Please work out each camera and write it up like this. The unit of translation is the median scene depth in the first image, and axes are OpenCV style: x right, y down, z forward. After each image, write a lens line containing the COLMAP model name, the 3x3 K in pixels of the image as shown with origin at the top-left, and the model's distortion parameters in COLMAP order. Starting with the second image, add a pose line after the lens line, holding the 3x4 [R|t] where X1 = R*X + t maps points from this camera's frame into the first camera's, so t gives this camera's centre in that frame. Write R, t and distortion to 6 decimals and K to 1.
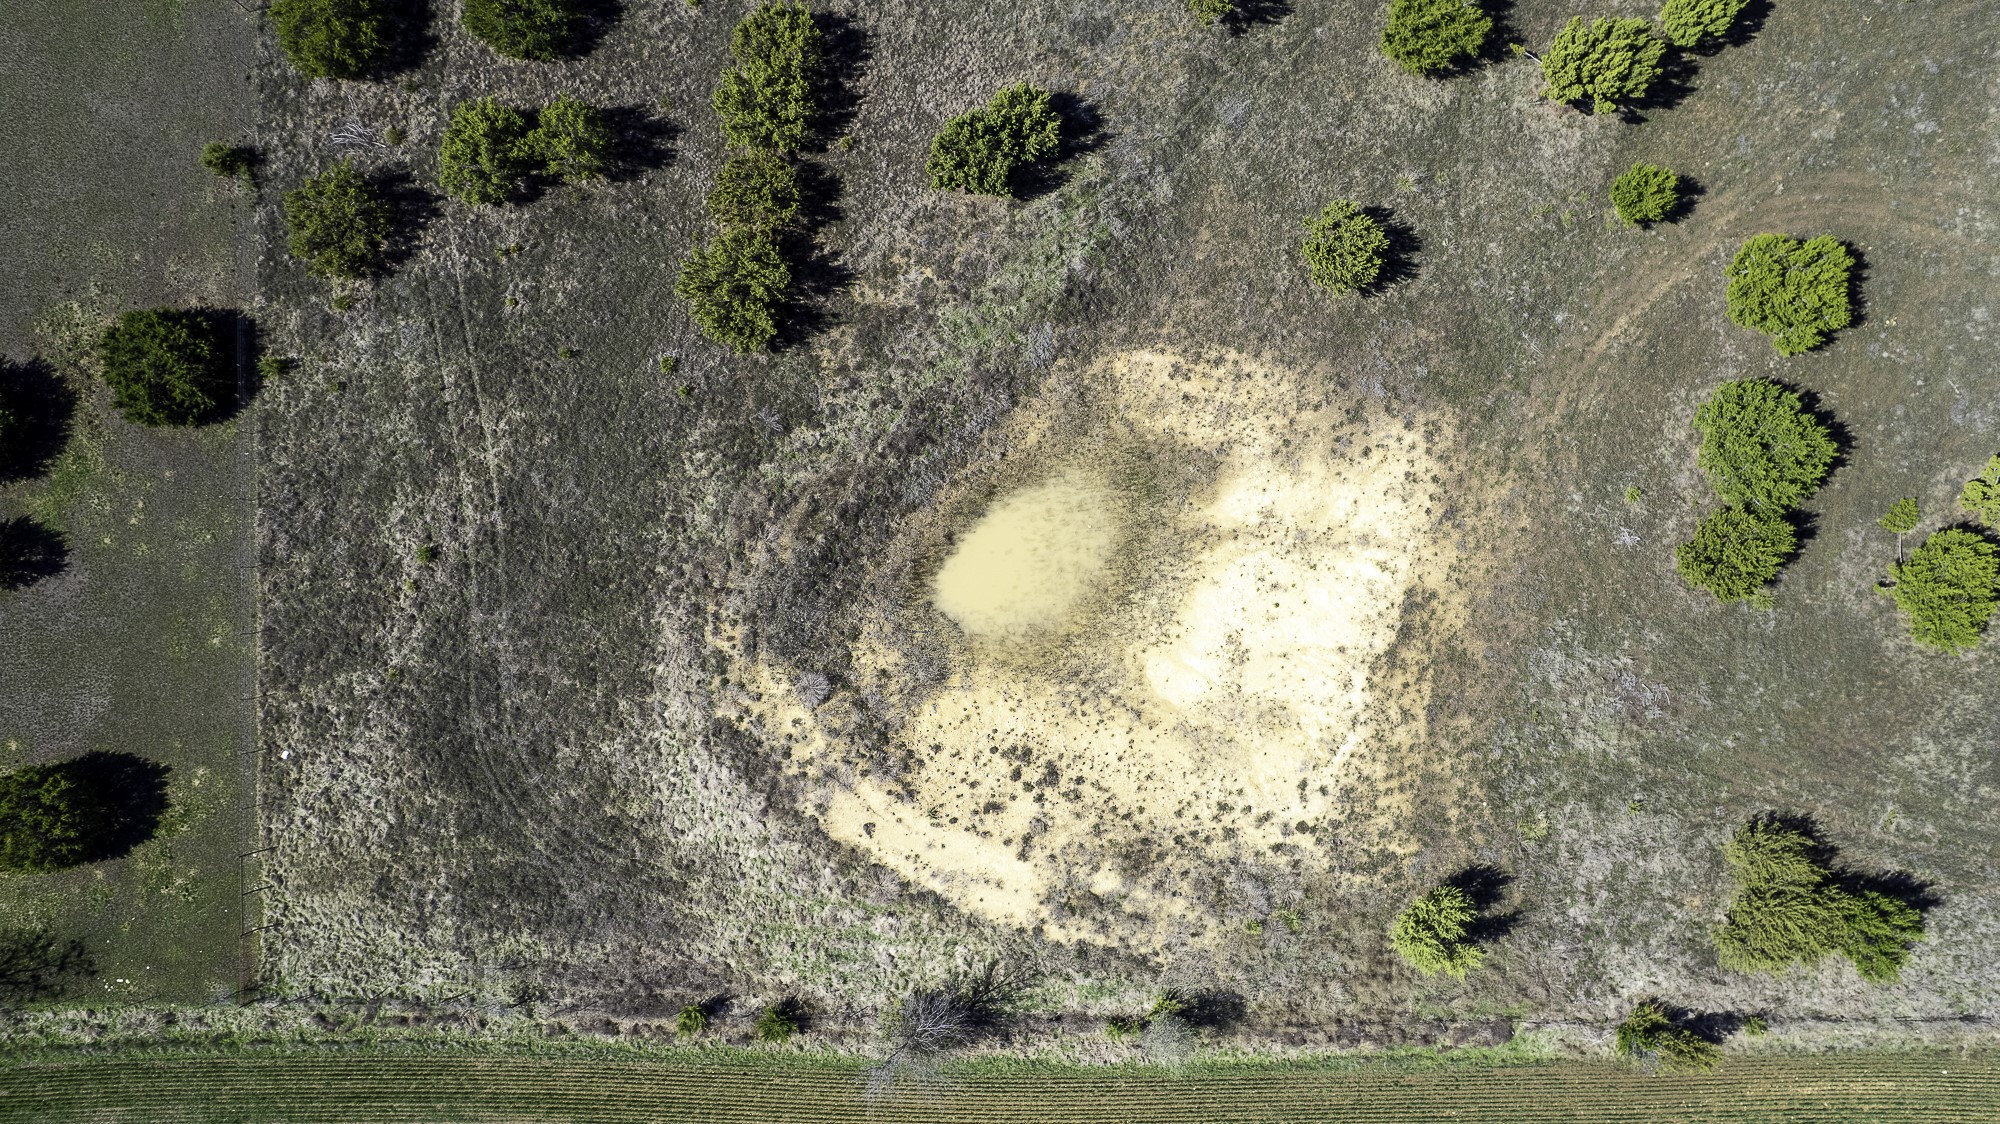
lens RADIAL K [[1289.5, 0, 1010.9], [0, 1289.5, 559.7], [0, 0, 1]] dist [-0.083278, 0.077744]
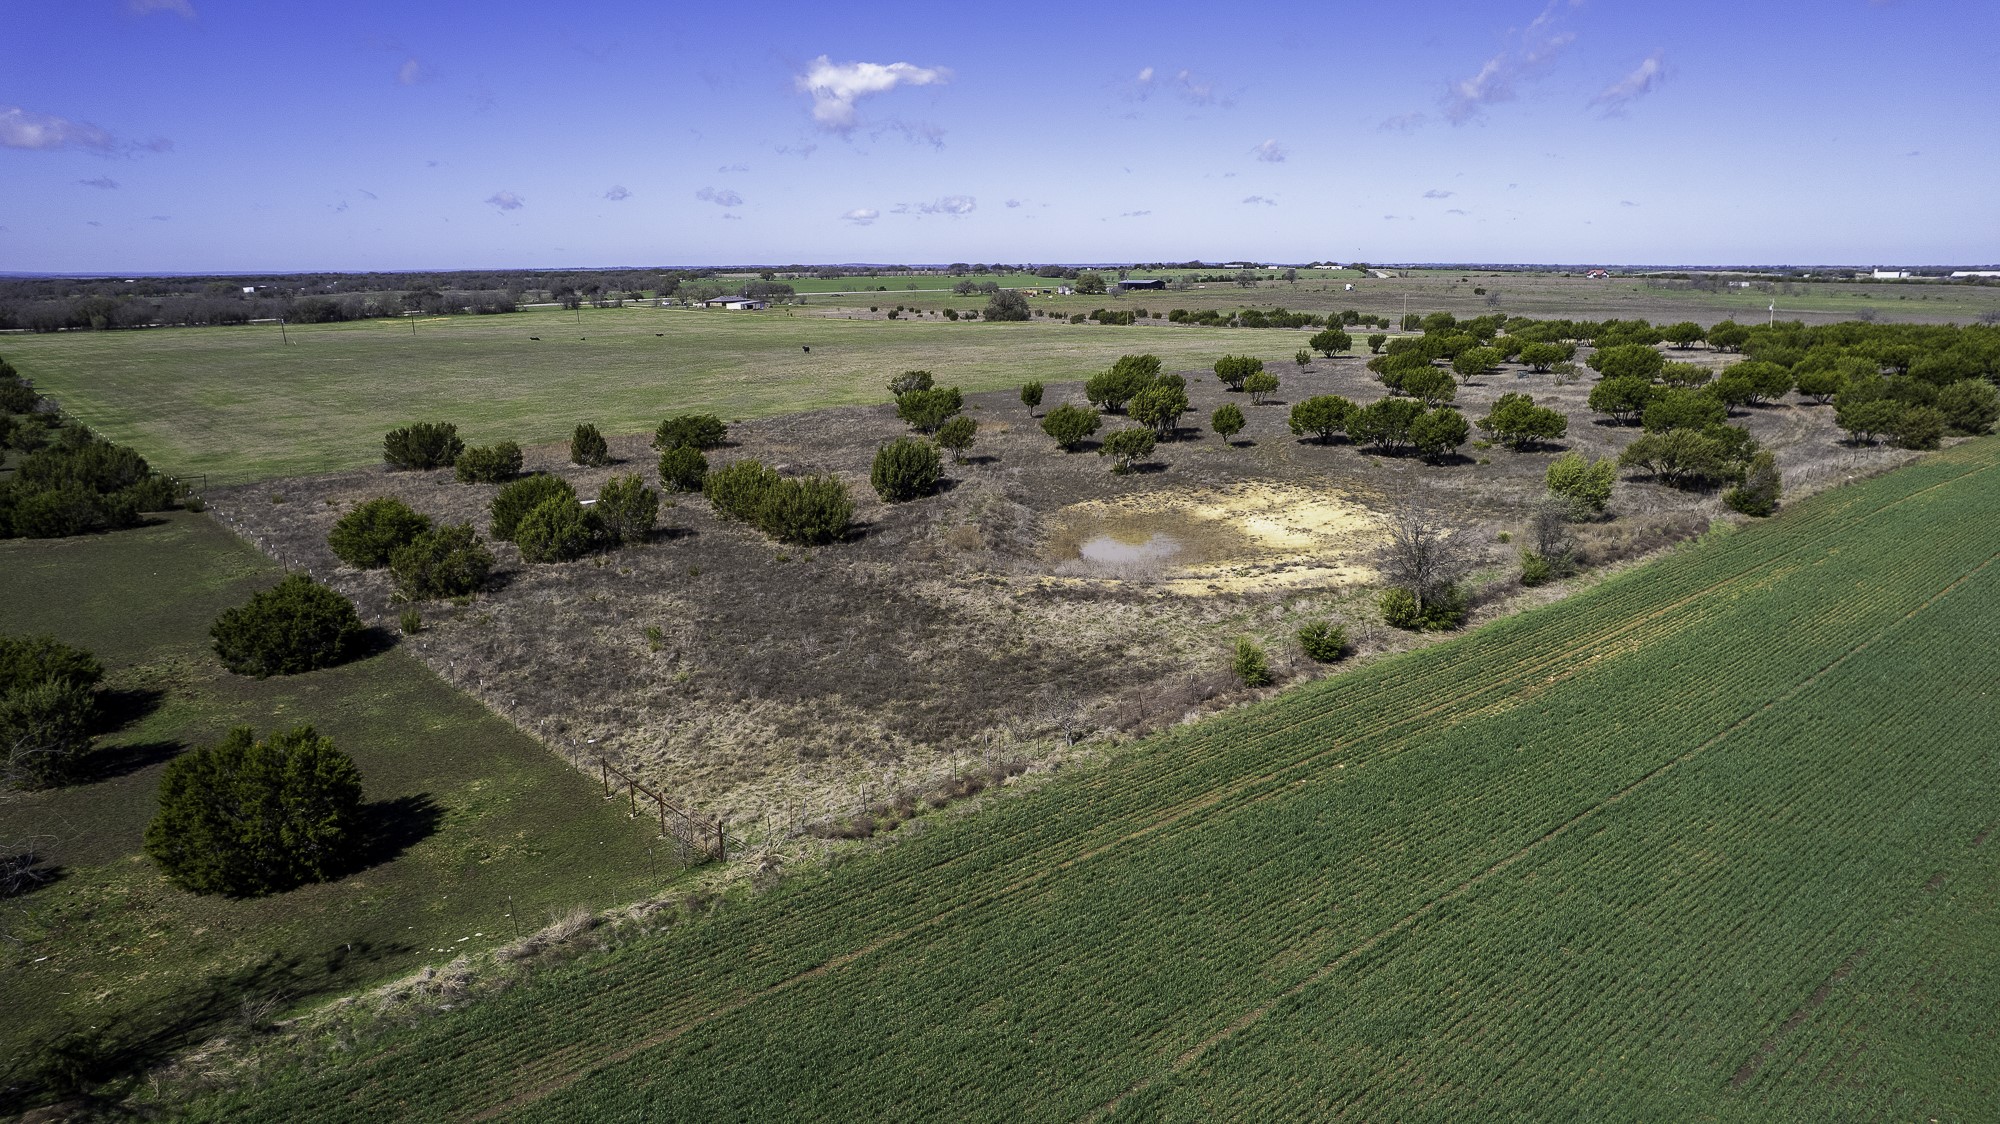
lens RADIAL K [[1289.5, 0, 1010.9], [0, 1289.5, 559.7], [0, 0, 1]] dist [-0.083278, 0.077744]
pose [[0.759492, -0.160353, 0.630444, -0.834840], [0.650506, 0.181486, -0.737499, 0.820629], [0.003843, 0.970232, 0.242148, 0.731591]]
